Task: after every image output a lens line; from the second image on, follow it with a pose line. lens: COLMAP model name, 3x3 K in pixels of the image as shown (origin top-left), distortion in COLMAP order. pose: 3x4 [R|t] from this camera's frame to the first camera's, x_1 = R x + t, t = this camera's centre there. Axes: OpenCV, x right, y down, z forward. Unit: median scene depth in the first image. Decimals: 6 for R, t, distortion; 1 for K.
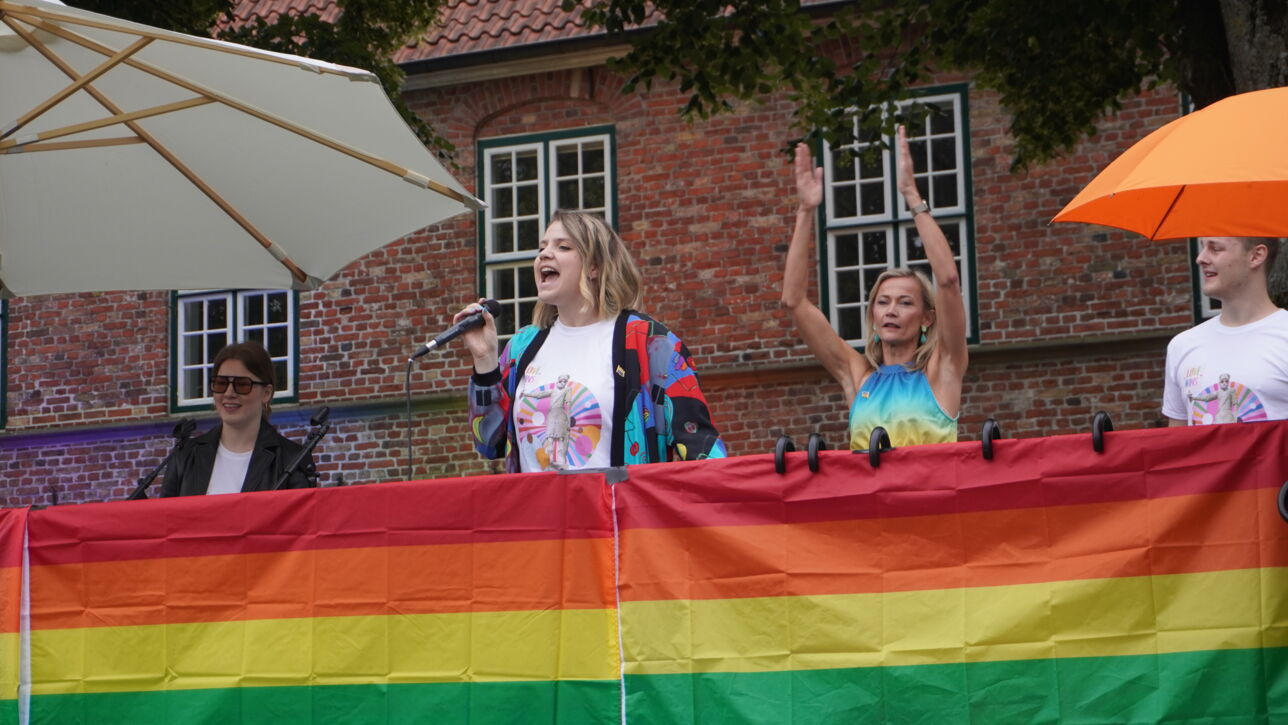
lens RADIAL K [[2729.5, 0, 644.0], [0, 2729.5, 362.5], [0, 0, 1]] dist [0.002429, 0.253249]
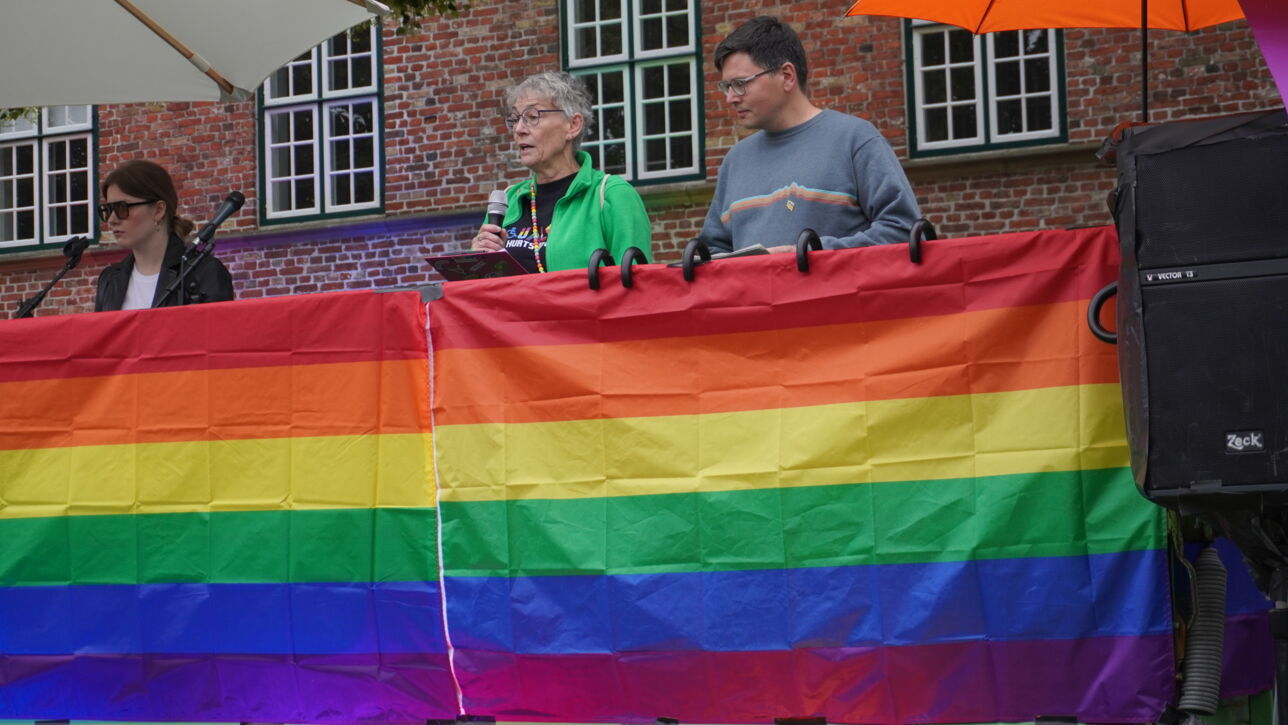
lens RADIAL K [[2704.8, 0, 639.5], [0, 2704.8, 426.3], [0, 0, 1]] dist [0.048987, -0.045534]
pose [[0.997862, -0.009596, -0.064655, 0.112954], [0.015710, 0.995379, 0.094726, -0.000491], [0.063447, -0.095539, 0.993402, 0.060311]]
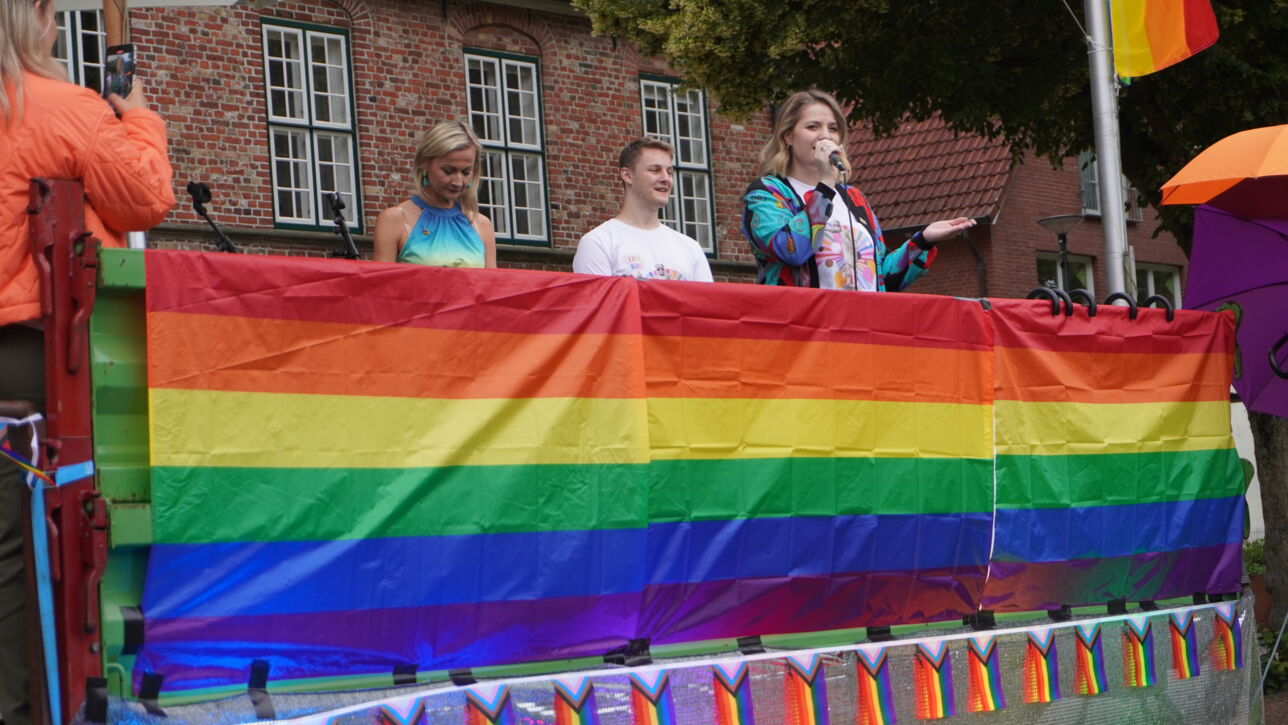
lens RADIAL K [[2729.5, 0, 644.0], [0, 2729.5, 362.5], [0, 0, 1]] dist [0.002429, 0.253249]
pose [[0.306140, 0.070108, 0.949401, -1.205060], [-0.091057, 0.994869, -0.044103, 0.131011], [-0.947622, -0.072948, 0.310953, 0.686067]]
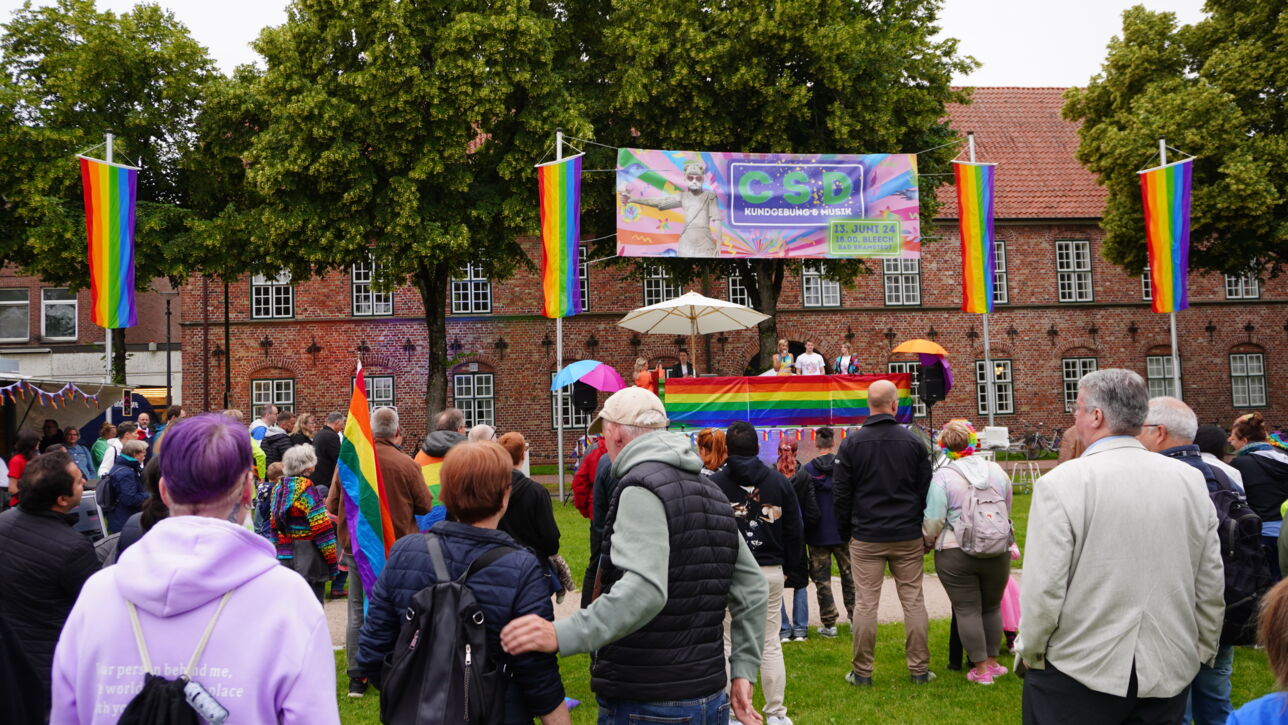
lens RADIAL K [[1070.7, 0, 644.0], [0, 1070.7, 362.5], [0, 0, 1]] dist [-0.014626, 0.000686]
pose [[0.887475, 0.023630, 0.460249, -1.872946], [-0.064065, 0.995314, 0.072431, -0.185020], [-0.456381, -0.093766, 0.884830, -1.514202]]
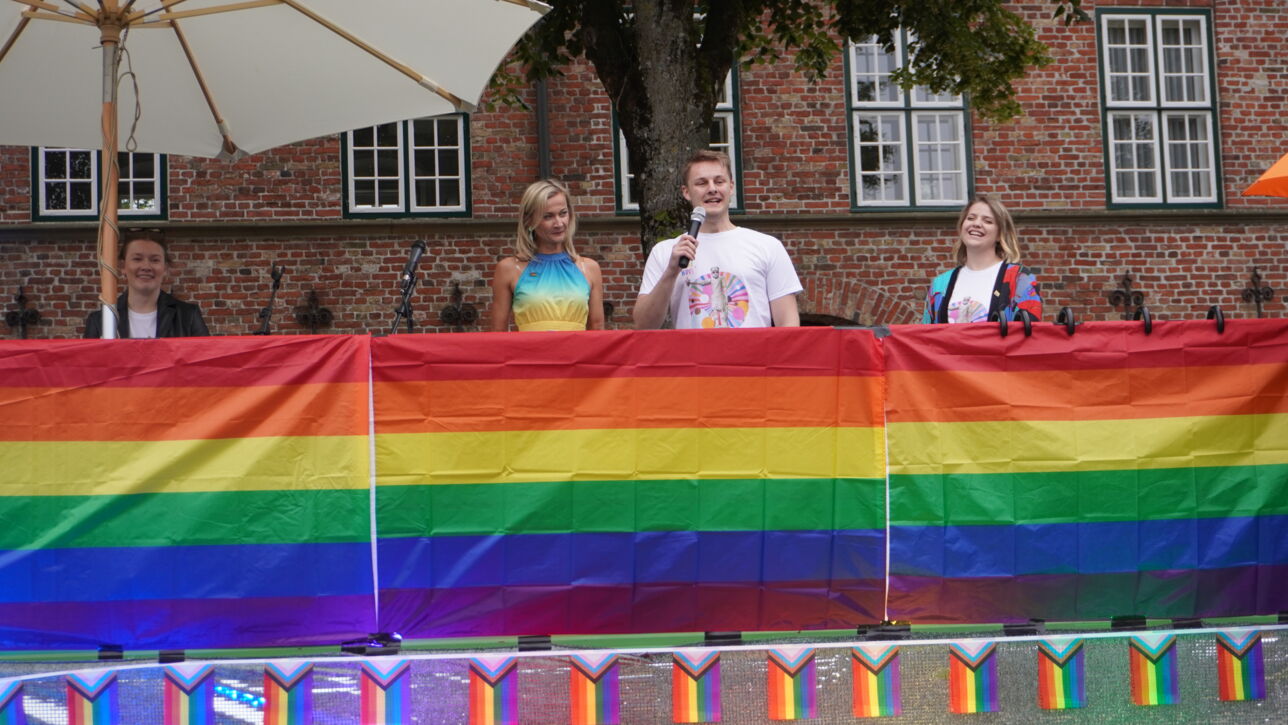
lens RADIAL K [[2199.7, 0, 644.0], [0, 2199.7, 362.5], [0, 0, 1]] dist [-0.000852, 0.209827]
pose [[0.873904, 0.037800, 0.484626, -0.606273], [-0.064154, 0.997220, 0.037904, 0.020447], [-0.481846, -0.064215, 0.873900, 0.072349]]
